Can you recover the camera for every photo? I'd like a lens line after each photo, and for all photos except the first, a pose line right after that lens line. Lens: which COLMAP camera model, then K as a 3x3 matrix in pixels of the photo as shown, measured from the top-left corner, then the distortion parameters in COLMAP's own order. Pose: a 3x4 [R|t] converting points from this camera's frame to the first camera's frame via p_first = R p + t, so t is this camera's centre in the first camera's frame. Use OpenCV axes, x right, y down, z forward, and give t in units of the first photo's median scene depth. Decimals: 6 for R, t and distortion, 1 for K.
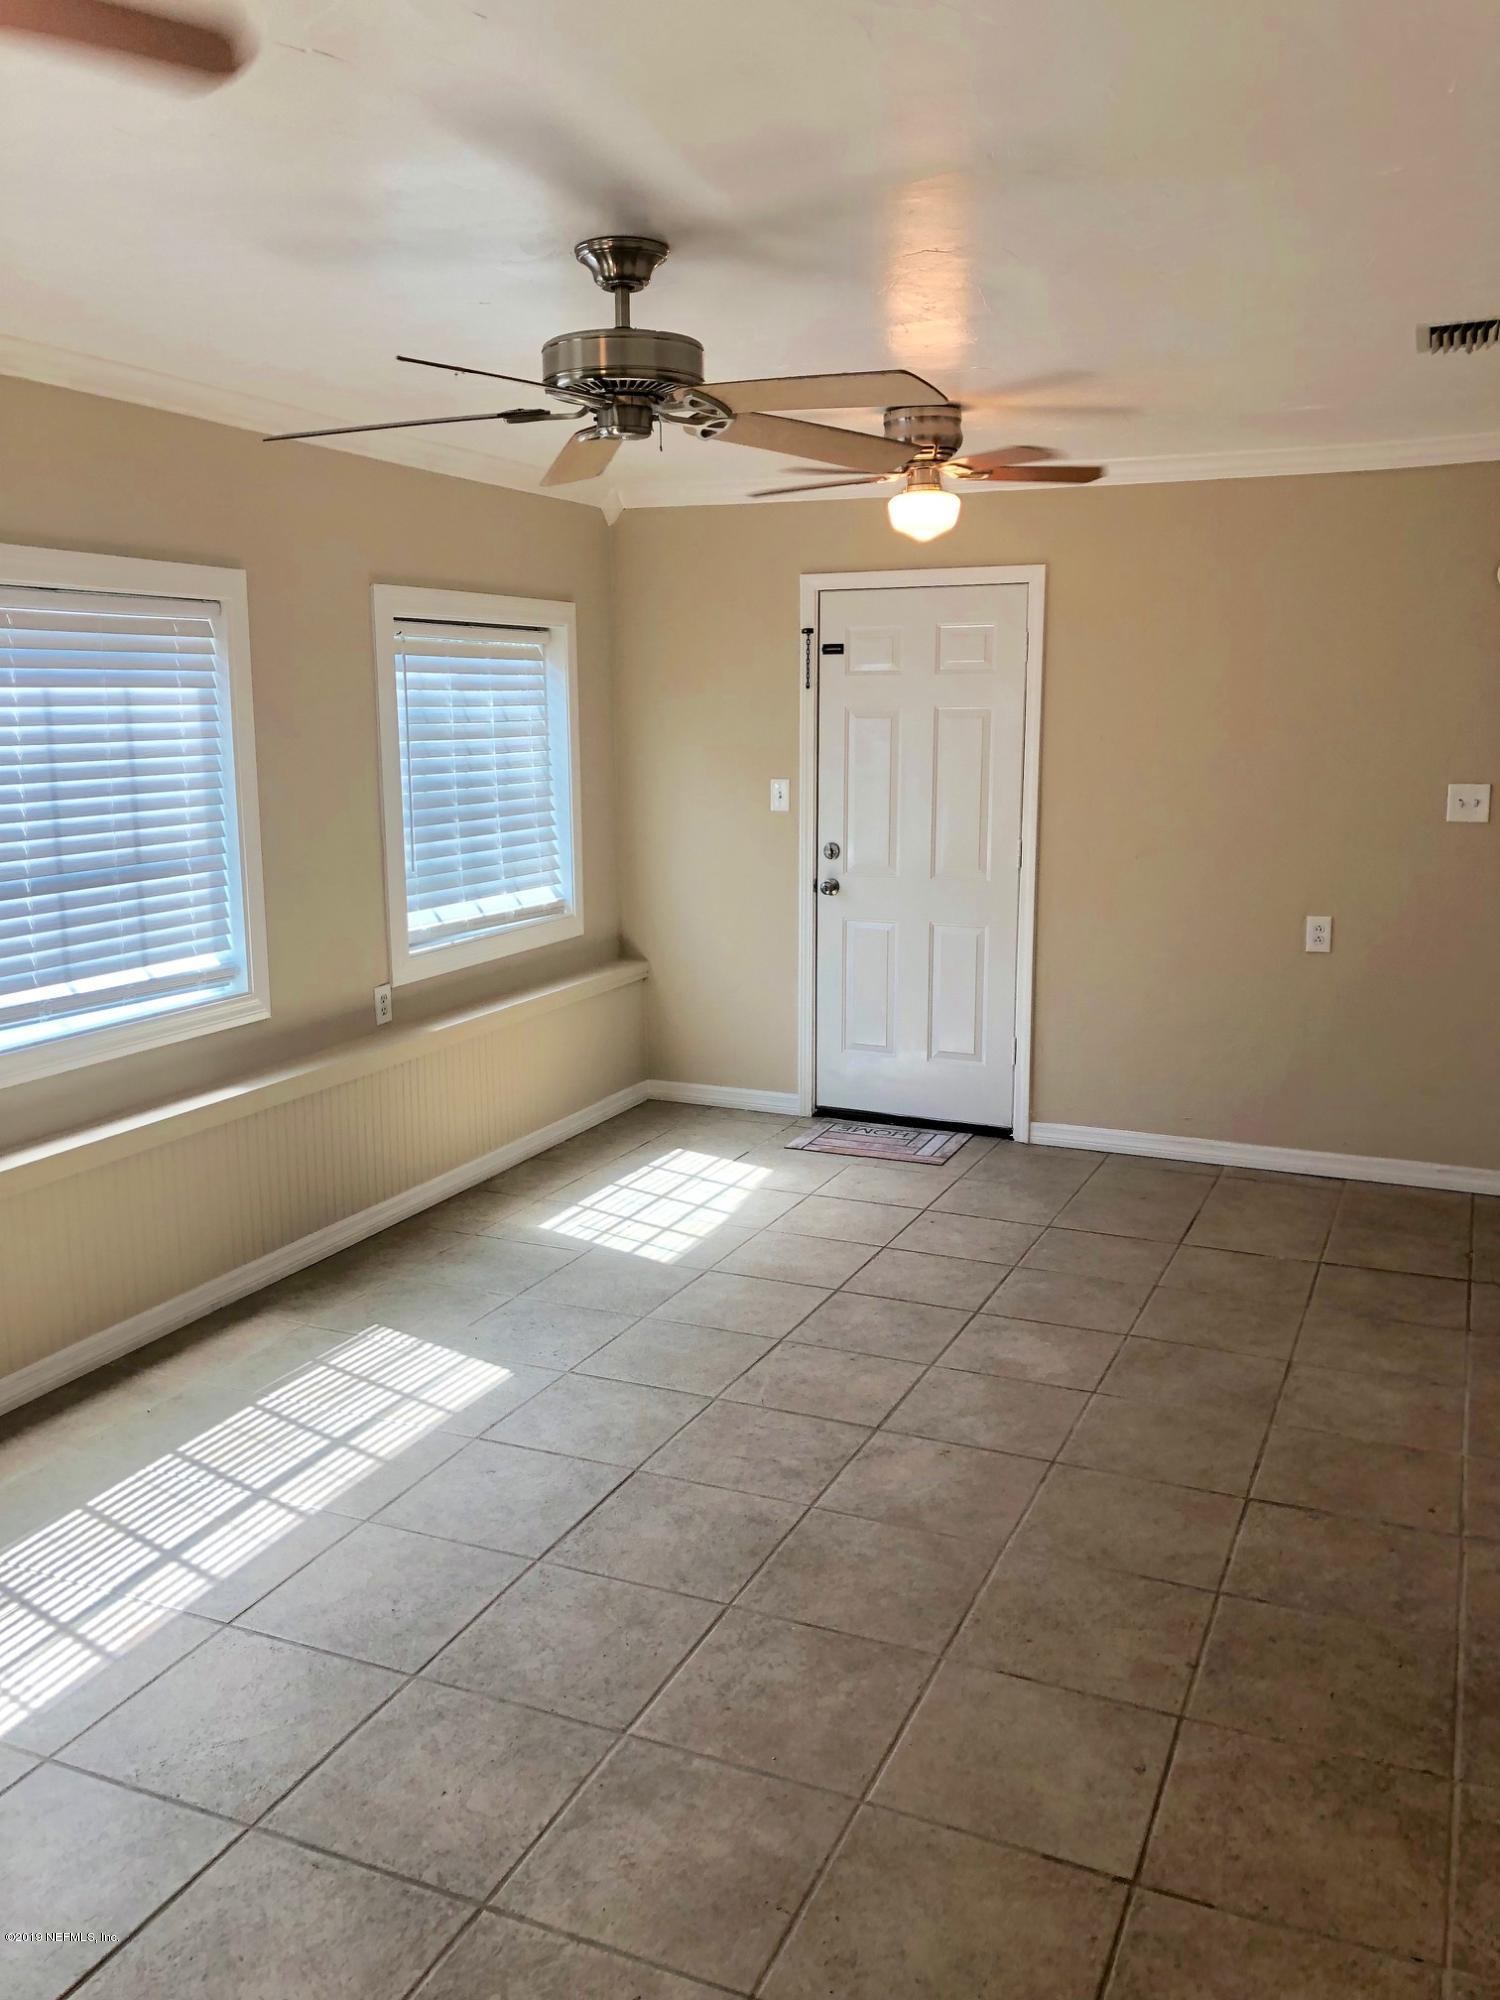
lens RADIAL K [[1651.2, 0, 745.8], [0, 1651.2, 1004.4], [0, 0, 1]] dist [0.066989, -0.056621]
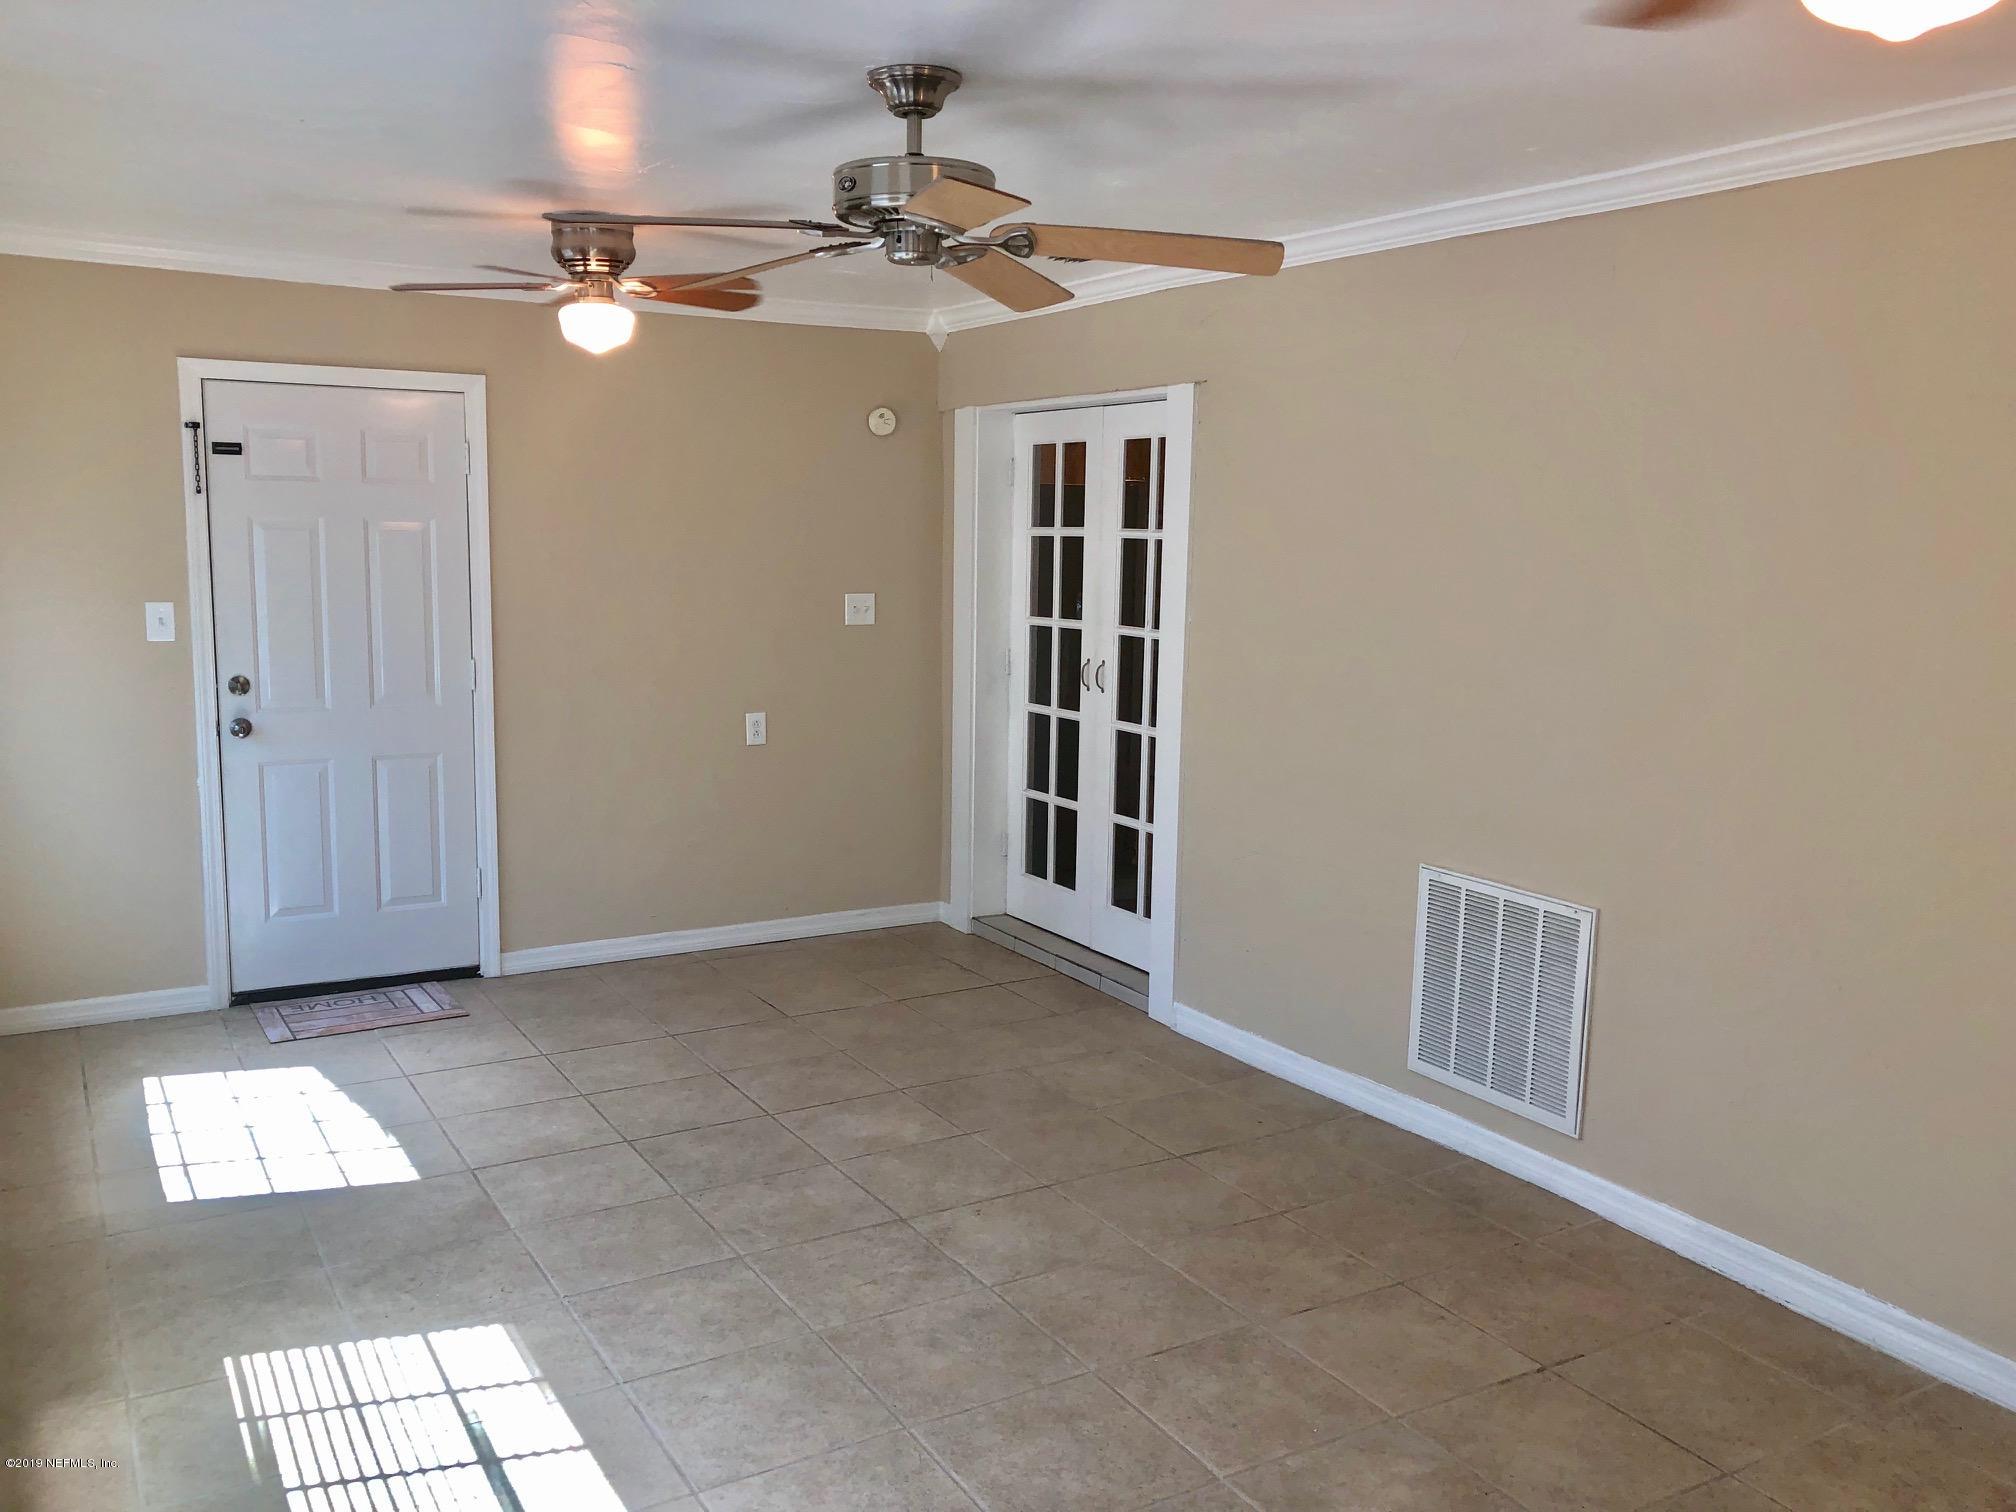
lens RADIAL K [[1664.4, 0, 1010.5], [0, 1664.4, 749.5], [0, 0, 1]] dist [0.066989, -0.056621]
pose [[0.570853, -0.098951, 0.815068, -0.534768], [0.130660, 0.991009, 0.028800, -0.042935], [-0.810589, 0.090056, 0.578649, 0.237169]]
